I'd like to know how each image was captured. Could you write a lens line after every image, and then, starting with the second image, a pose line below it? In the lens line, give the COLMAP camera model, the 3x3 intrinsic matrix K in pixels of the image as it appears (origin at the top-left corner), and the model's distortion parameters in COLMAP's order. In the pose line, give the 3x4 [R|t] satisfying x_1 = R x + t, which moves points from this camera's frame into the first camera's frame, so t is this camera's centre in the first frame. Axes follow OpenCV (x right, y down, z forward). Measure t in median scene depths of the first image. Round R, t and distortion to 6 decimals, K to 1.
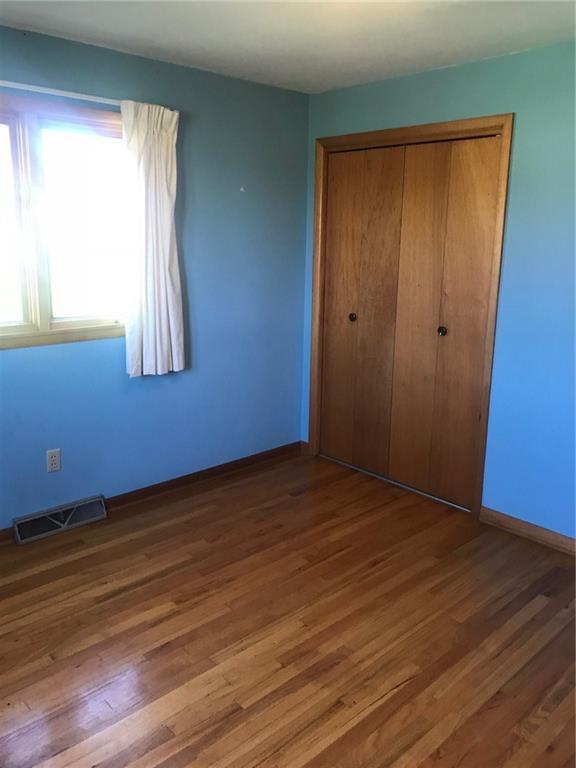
lens RADIAL K [[629.2, 0, 292.5], [0, 629.2, 380.0], [0, 0, 1]] dist [0.013097, -0.007857]
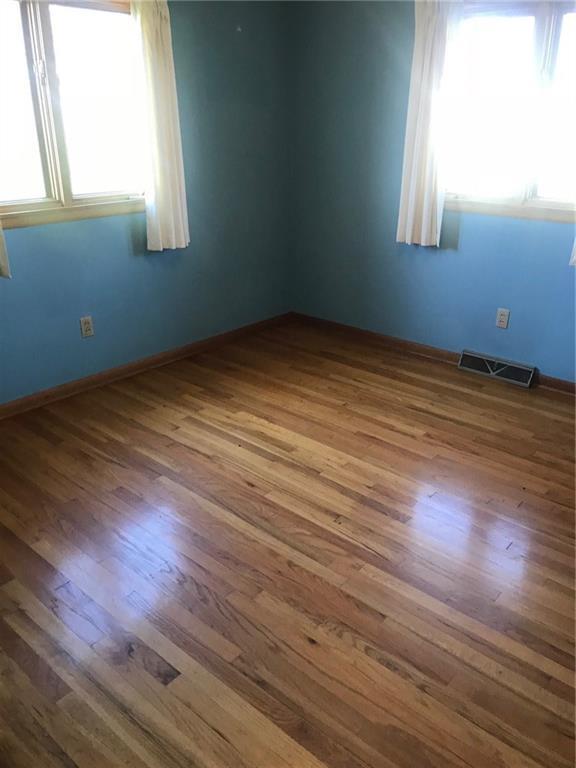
lens RADIAL K [[629.2, 0, 292.5], [0, 629.2, 380.0], [0, 0, 1]] dist [0.013097, -0.007857]
pose [[0.069869, 0.363969, -0.928787, 0.827272], [-0.221696, 0.913444, 0.341279, -0.094148], [0.972610, 0.182064, 0.144512, 0.516495]]
